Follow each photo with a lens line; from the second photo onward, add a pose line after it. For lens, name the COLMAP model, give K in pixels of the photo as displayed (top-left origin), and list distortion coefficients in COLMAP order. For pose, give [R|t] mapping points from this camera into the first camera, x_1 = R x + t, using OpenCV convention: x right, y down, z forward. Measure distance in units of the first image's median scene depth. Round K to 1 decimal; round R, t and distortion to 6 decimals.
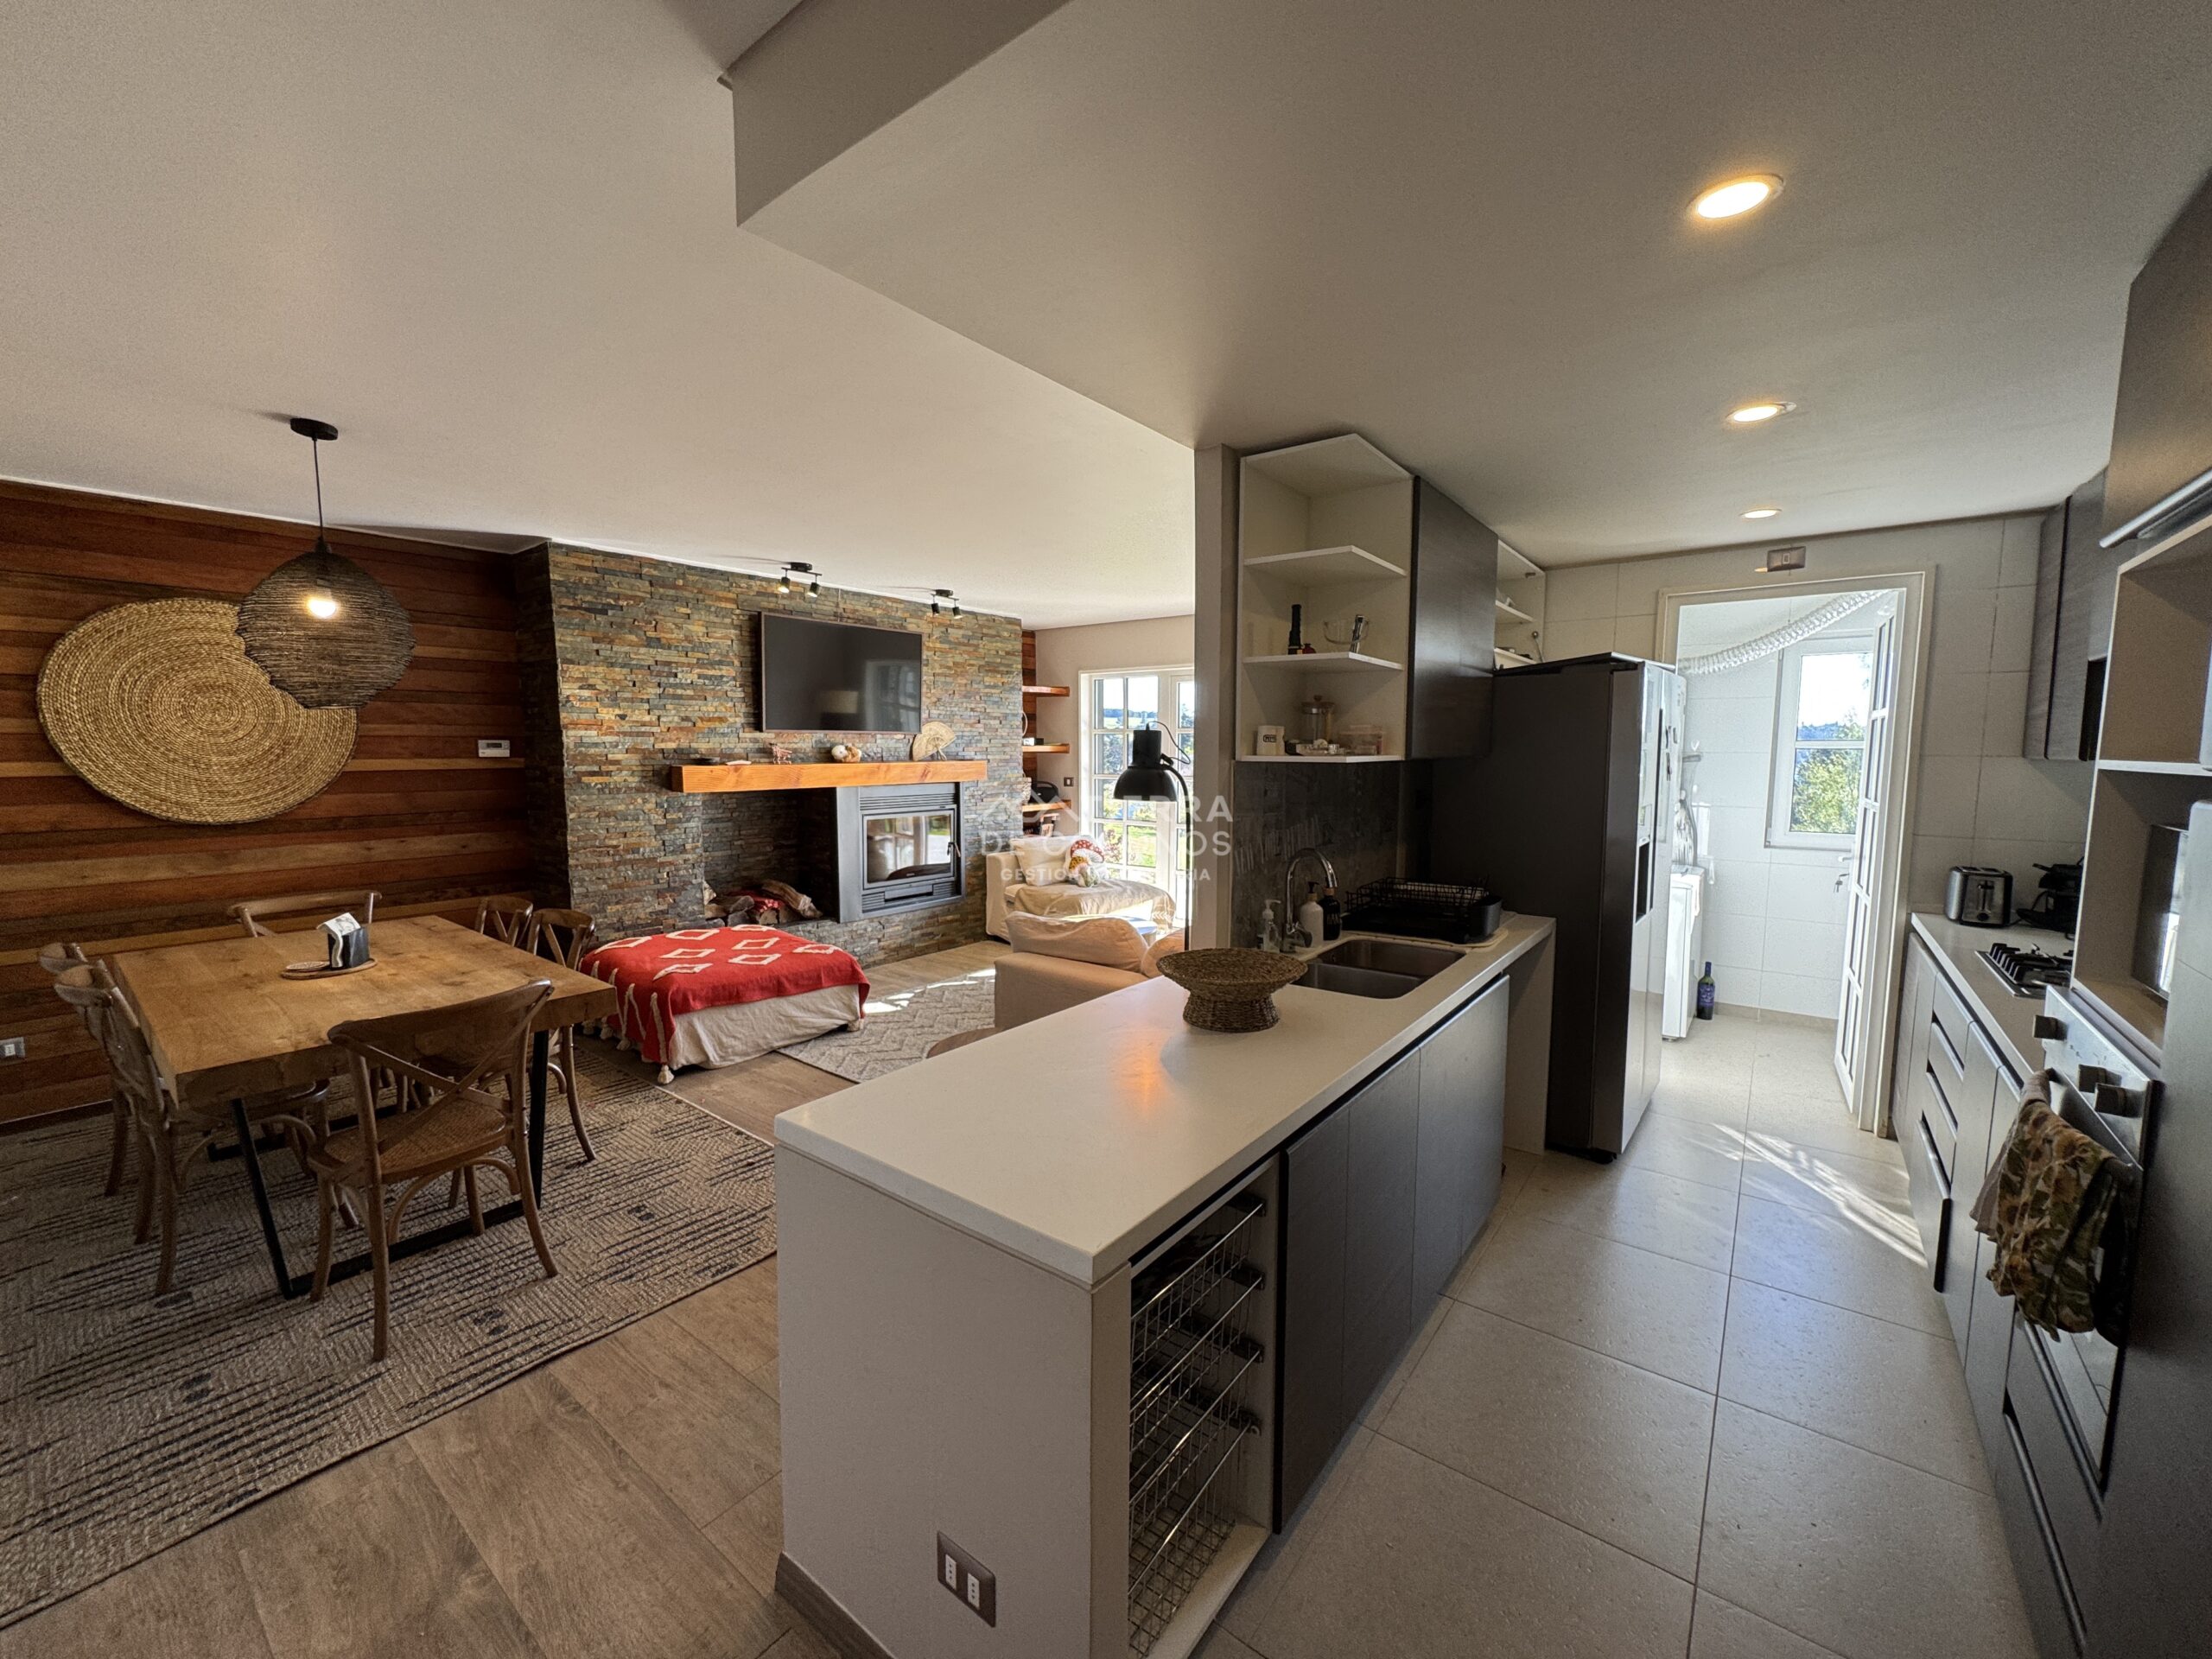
lens RADIAL K [[887.3, 0, 1104.4], [0, 887.3, 835.3], [0, 0, 1]] dist [0.001047, -0.000777]
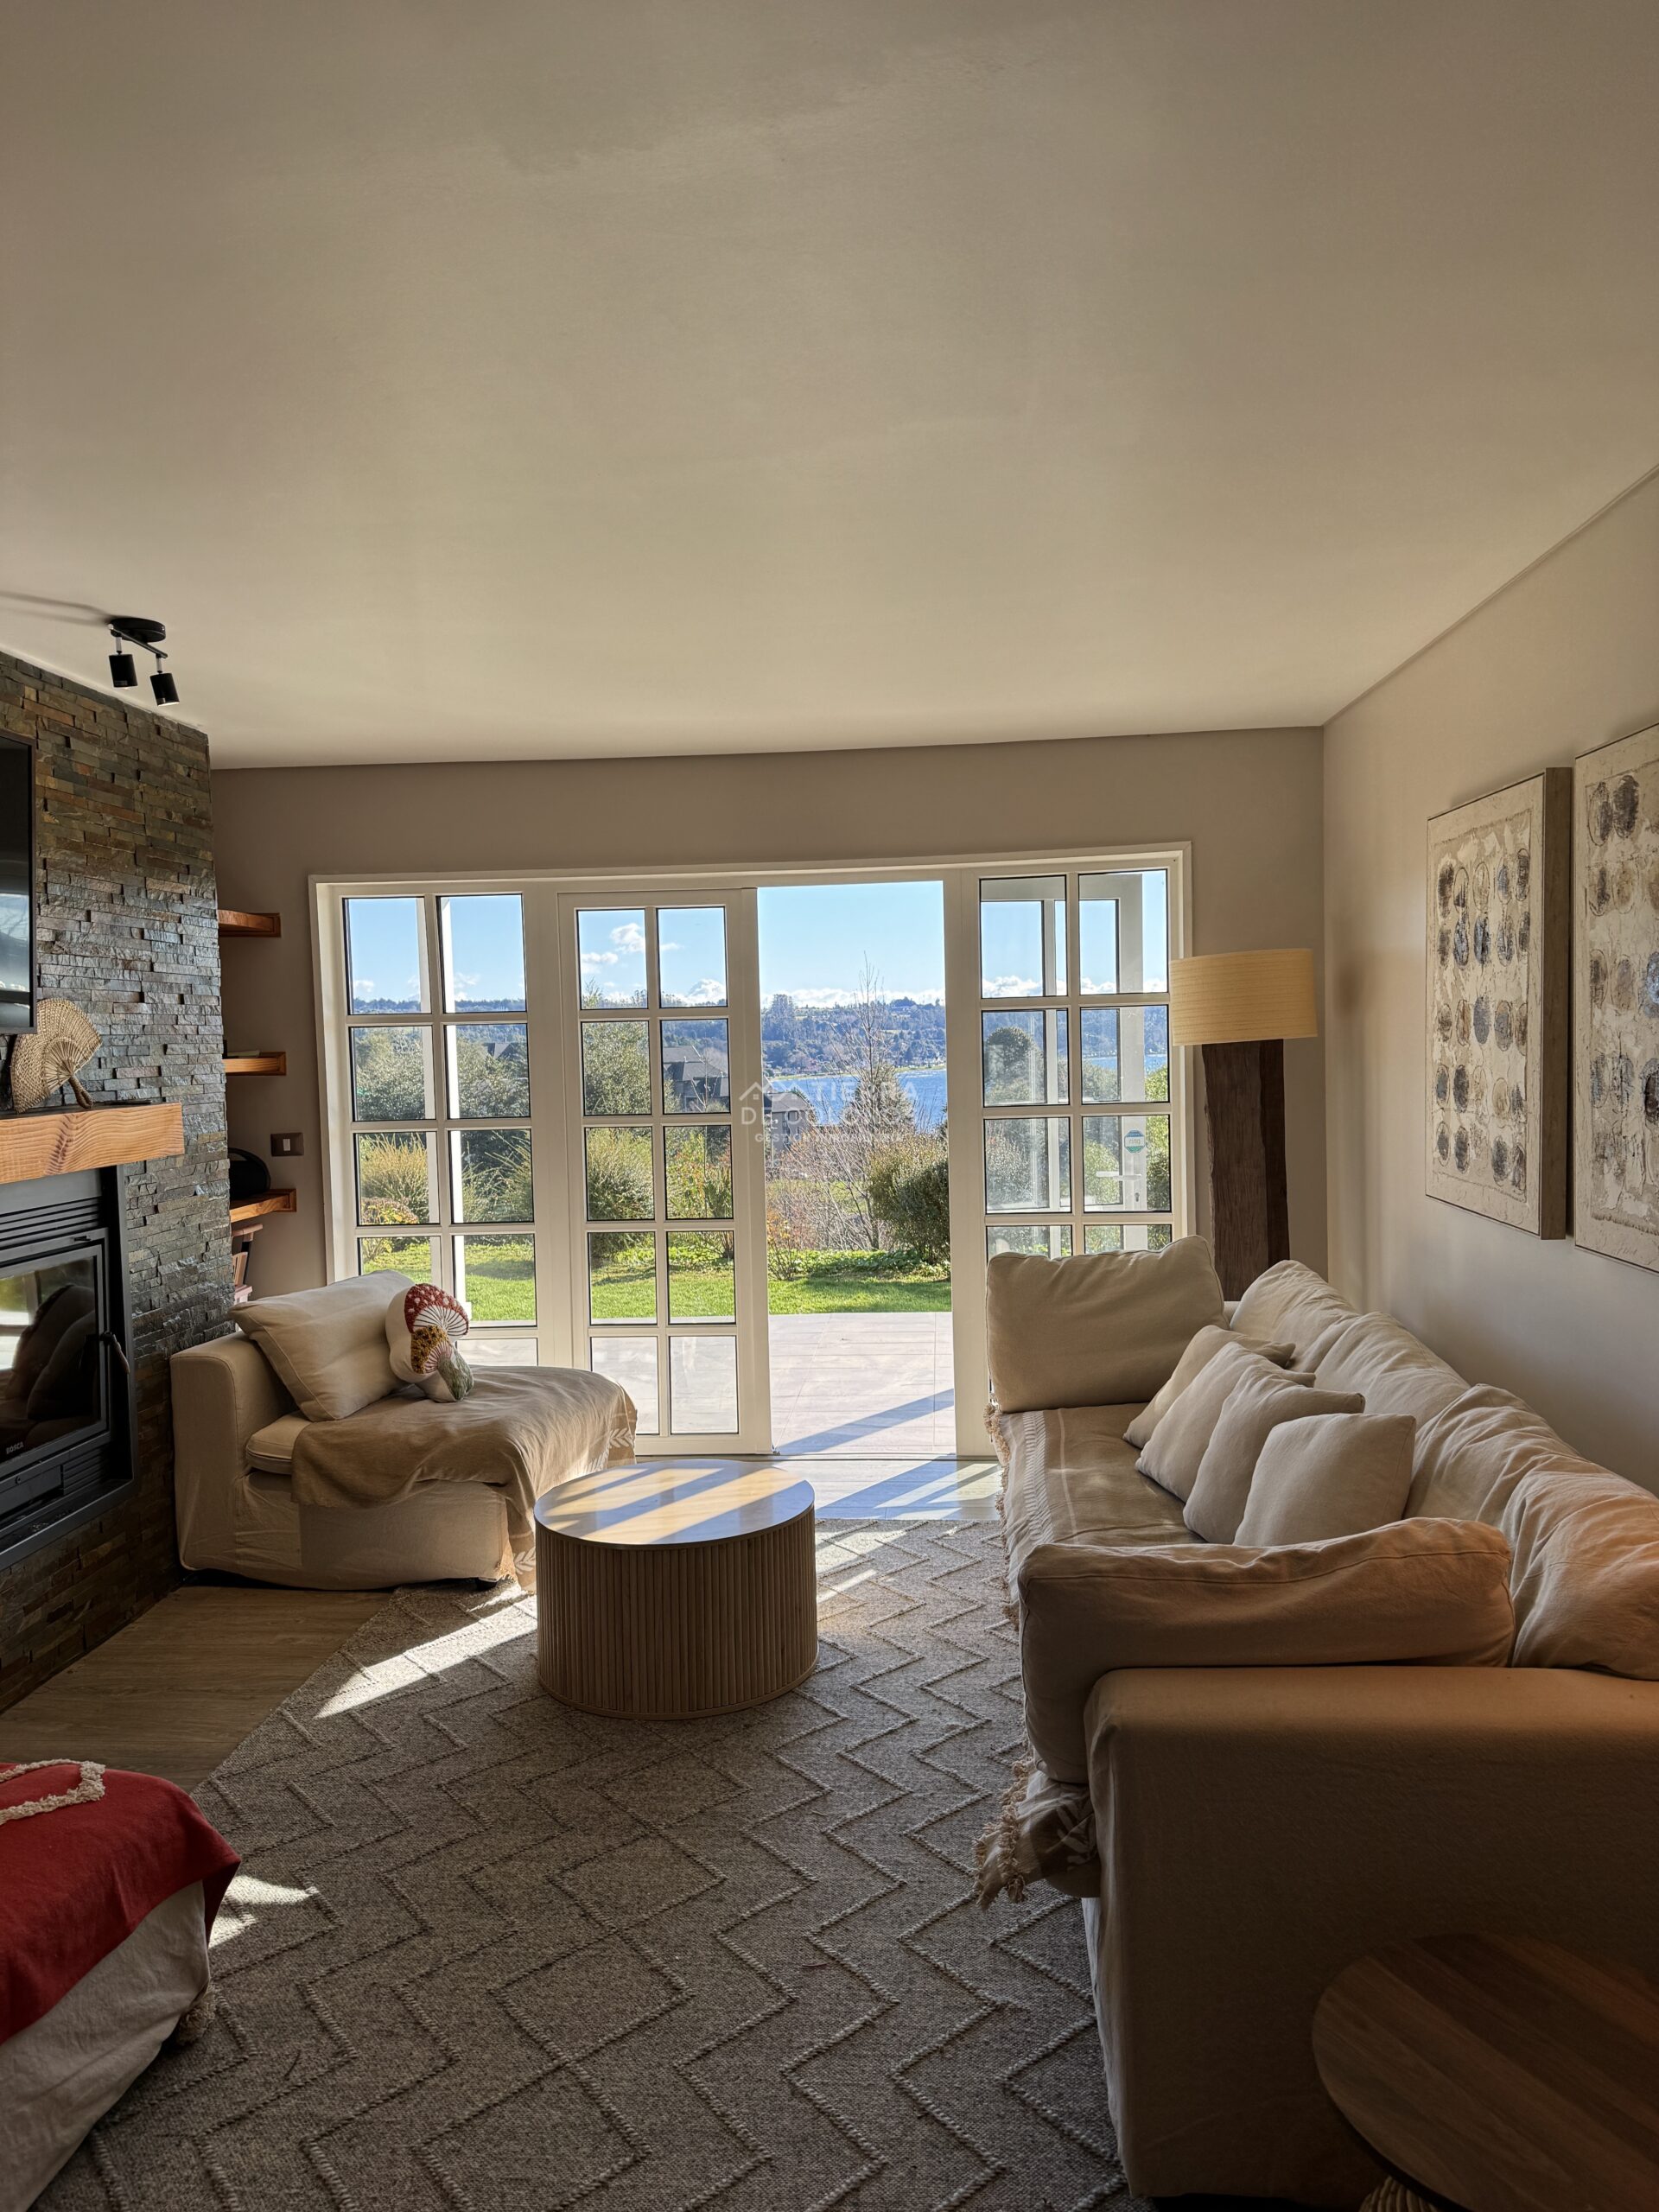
lens RADIAL K [[1566.4, 0, 837.4], [0, 1566.4, 1113.2], [0, 0, 1]] dist [0.039358, -0.039039]
pose [[0.835436, -0.053046, 0.547022, -0.419235], [0.086135, 0.995669, -0.034996, -0.052194], [-0.542796, 0.076355, 0.836386, 0.477360]]
